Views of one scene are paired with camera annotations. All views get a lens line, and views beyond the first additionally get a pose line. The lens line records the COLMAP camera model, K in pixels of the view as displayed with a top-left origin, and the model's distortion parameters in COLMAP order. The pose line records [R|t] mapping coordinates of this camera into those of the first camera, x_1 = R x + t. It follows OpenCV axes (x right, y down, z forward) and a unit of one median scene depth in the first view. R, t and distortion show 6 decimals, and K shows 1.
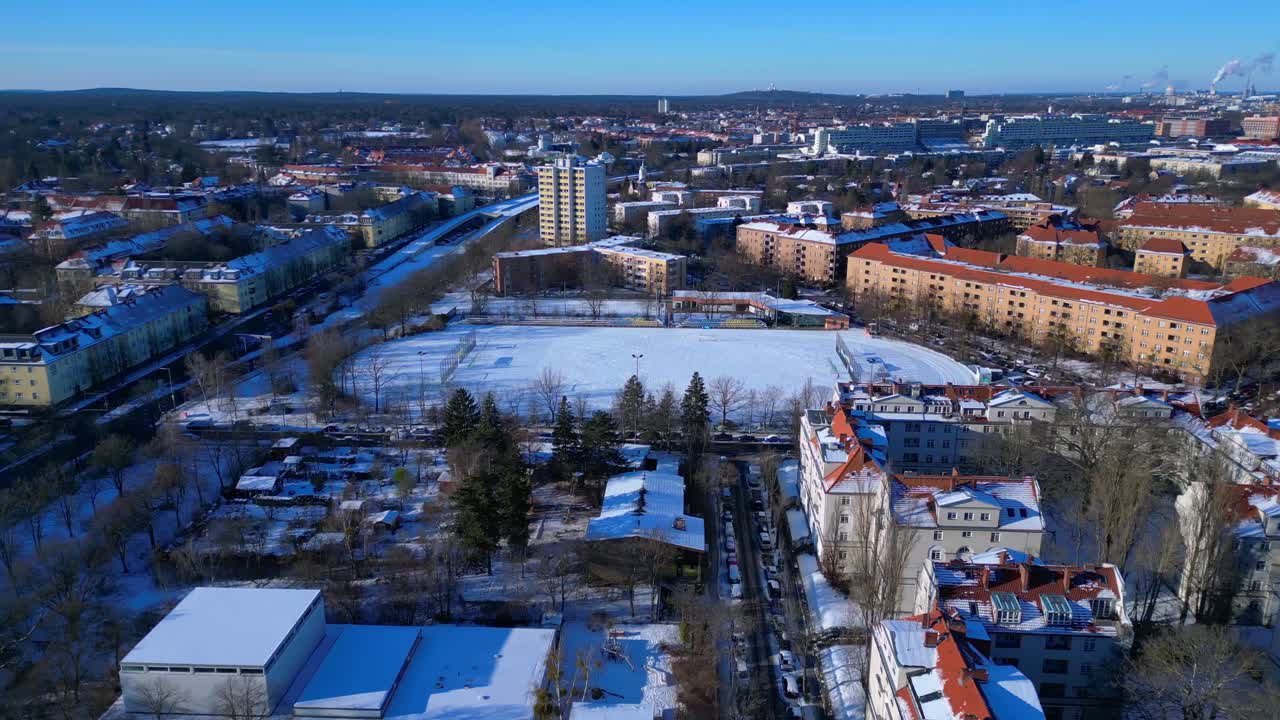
lens RADIAL K [[933.0, 0, 640.0], [0, 933.0, 360.0], [0, 0, 1]] dist [0.084716, -0.075653]
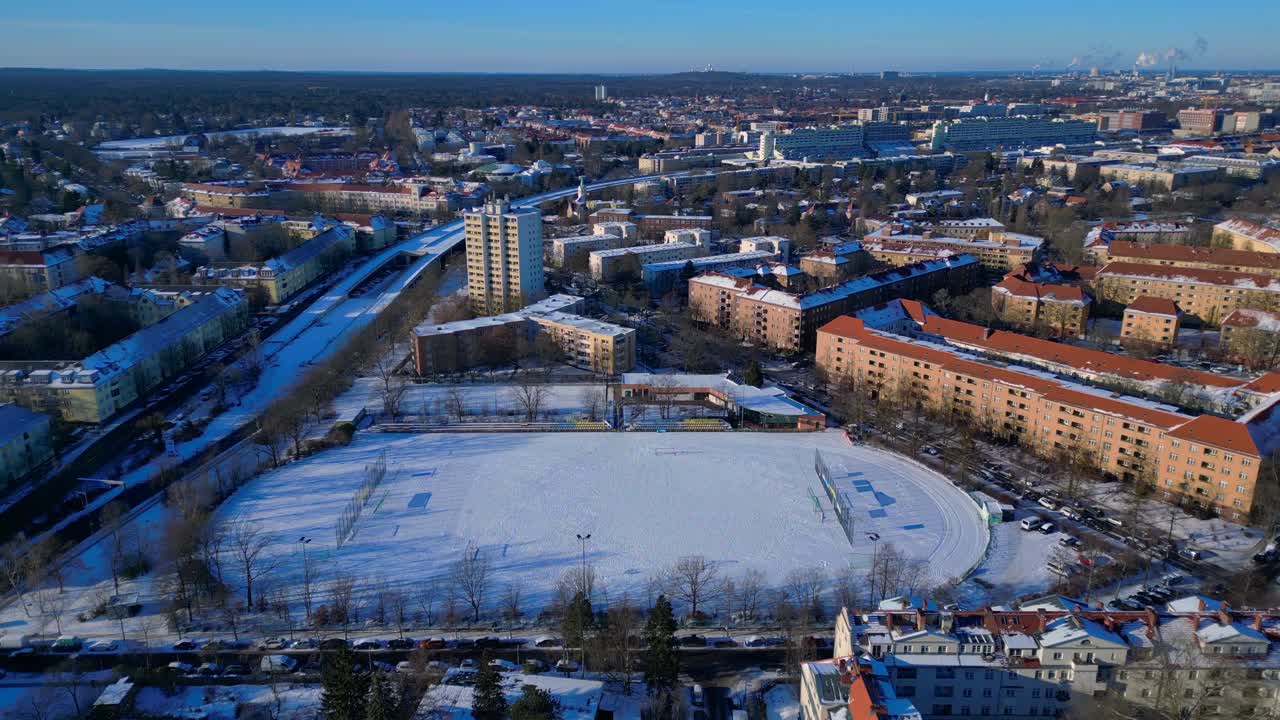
lens RADIAL K [[933.0, 0, 640.0], [0, 933.0, 360.0], [0, 0, 1]] dist [0.084716, -0.075653]
pose [[0.997889, -0.019480, 0.061950, -0.000684], [0.018095, 0.999576, 0.022832, -0.088424], [-0.062369, -0.021663, 0.997818, 0.106538]]
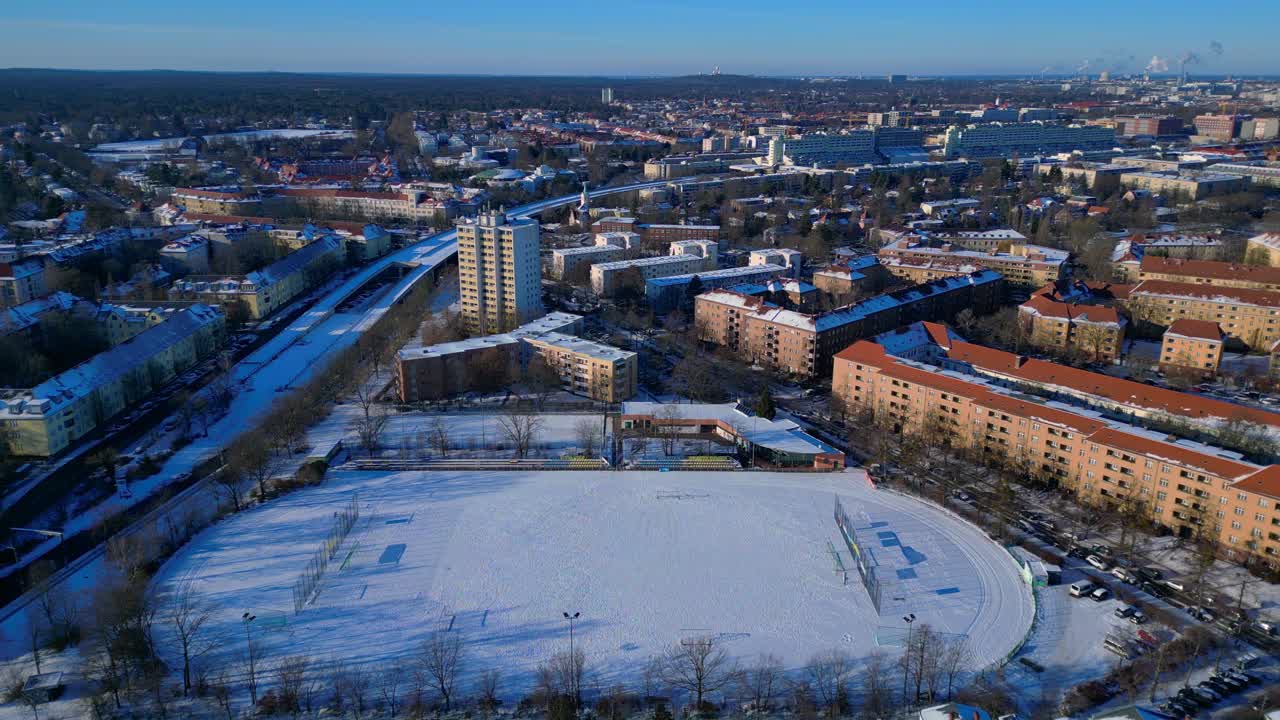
lens RADIAL K [[933.0, 0, 640.0], [0, 933.0, 360.0], [0, 0, 1]] dist [0.084716, -0.075653]
pose [[0.998351, -0.013528, 0.055793, 0.005916], [0.012420, 0.999720, 0.020158, -0.105146], [-0.056051, -0.019432, 0.998239, 0.162048]]
